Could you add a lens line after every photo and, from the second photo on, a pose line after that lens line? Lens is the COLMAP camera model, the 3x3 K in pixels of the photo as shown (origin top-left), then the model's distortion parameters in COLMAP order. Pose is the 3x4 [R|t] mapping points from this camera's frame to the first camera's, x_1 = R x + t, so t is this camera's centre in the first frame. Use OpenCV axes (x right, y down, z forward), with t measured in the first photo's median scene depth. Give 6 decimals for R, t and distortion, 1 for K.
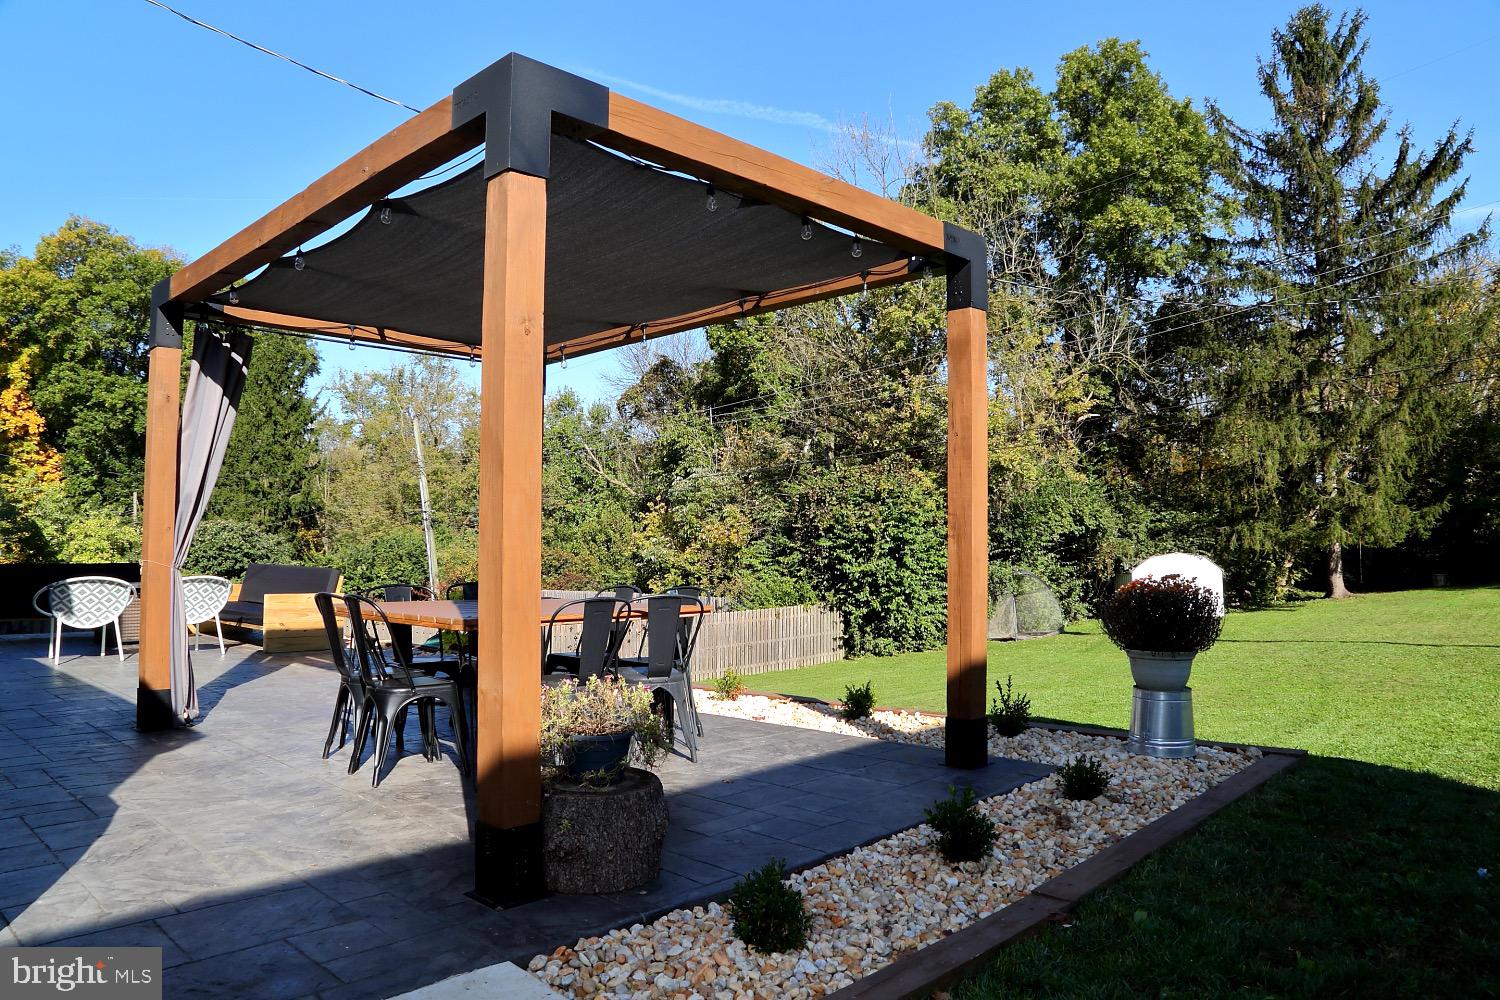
lens RADIAL K [[1051.9, 0, 750.0], [0, 1051.9, 500.0], [0, 0, 1]] dist [-0.115037, 0.067922]
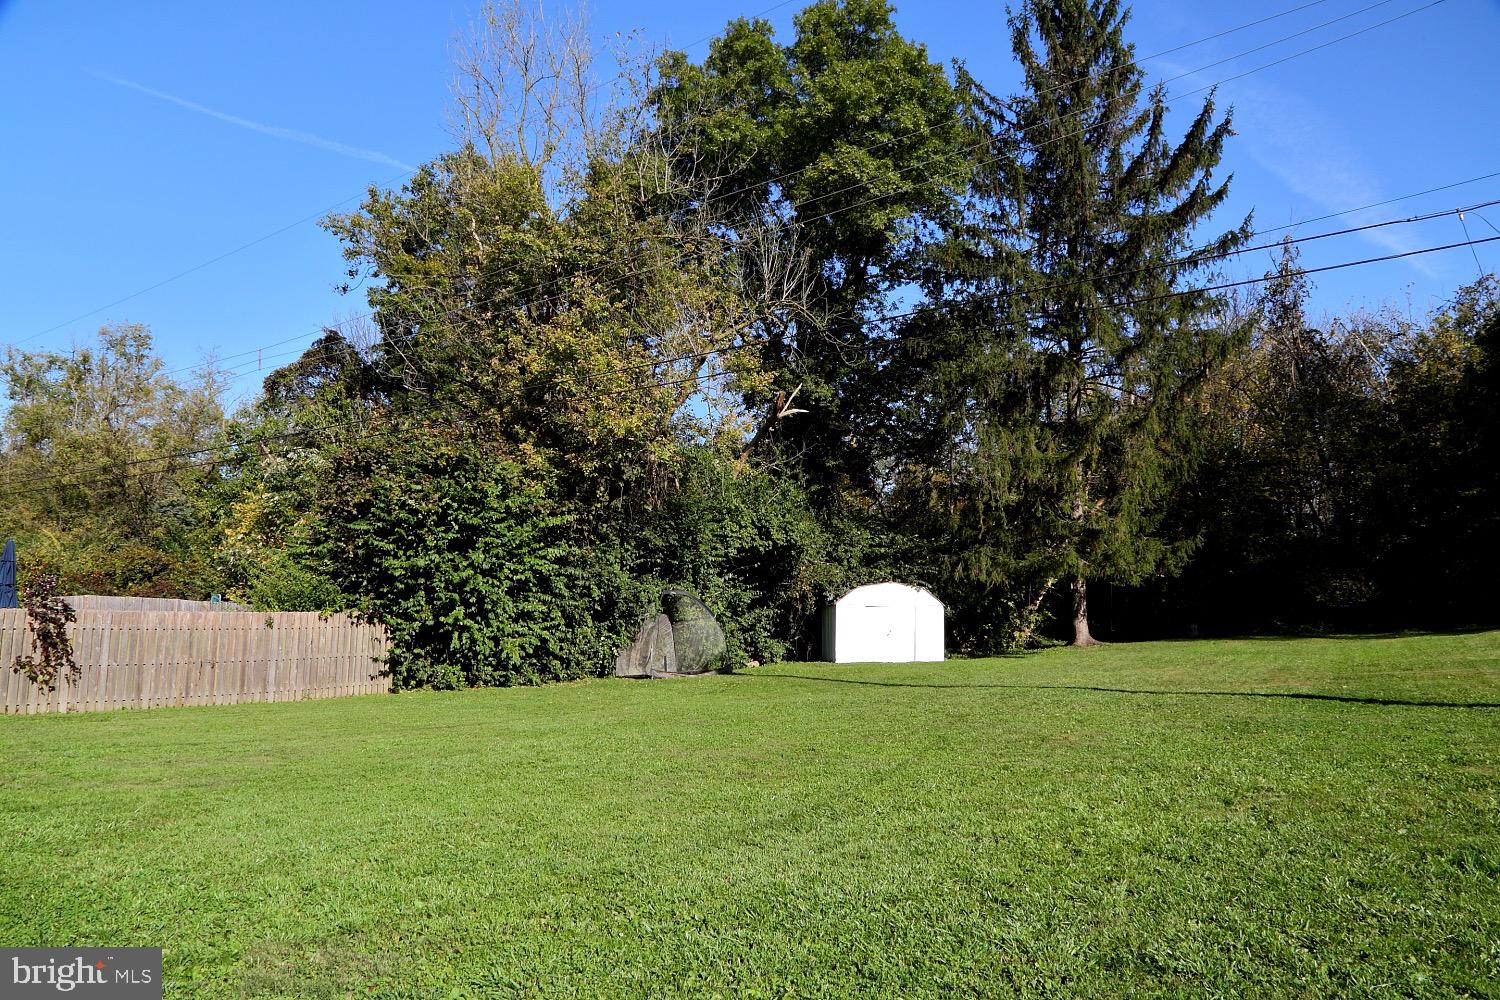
lens RADIAL K [[1051.9, 0, 750.0], [0, 1051.9, 500.0], [0, 0, 1]] dist [-0.115037, 0.067922]
pose [[0.984305, 0.055334, 0.167579, 0.158955], [-0.046740, 0.997403, -0.054799, 0.036738], [-0.170176, 0.046106, 0.984335, 0.194690]]
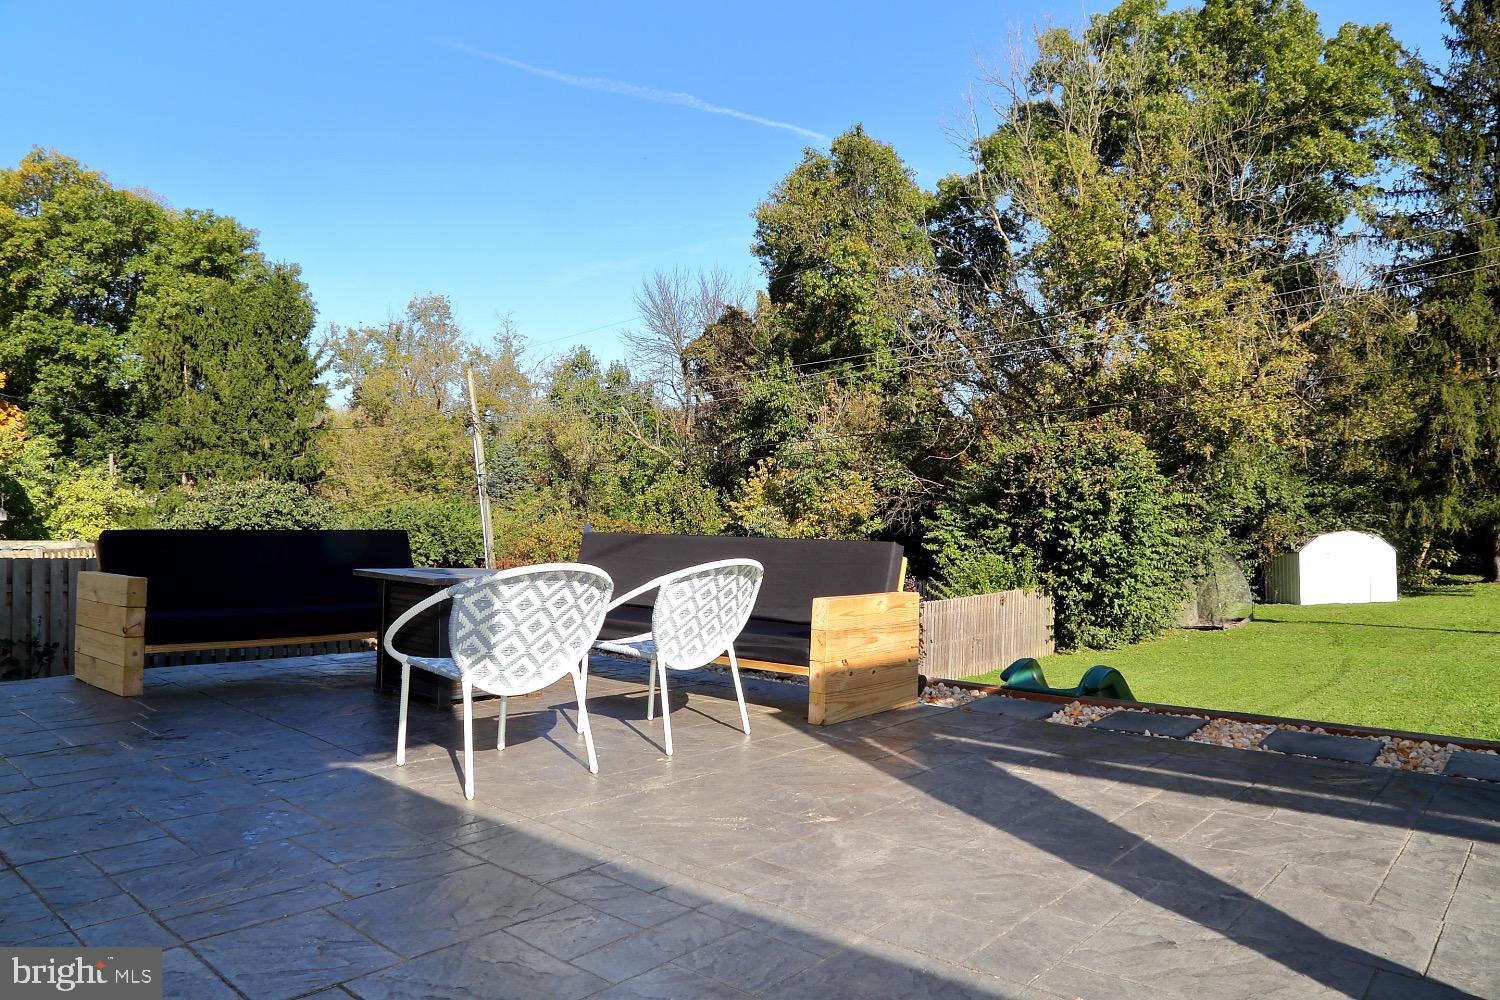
lens RADIAL K [[1042.2, 0, 757.3], [0, 1042.2, 504.5], [0, 0, 1]] dist [-0.124162, 0.070712]
pose [[0.998548, 0.011432, 0.052646, -0.147549], [-0.012914, 0.999527, 0.027903, 0.010347], [-0.052302, -0.028542, 0.998223, 0.151378]]
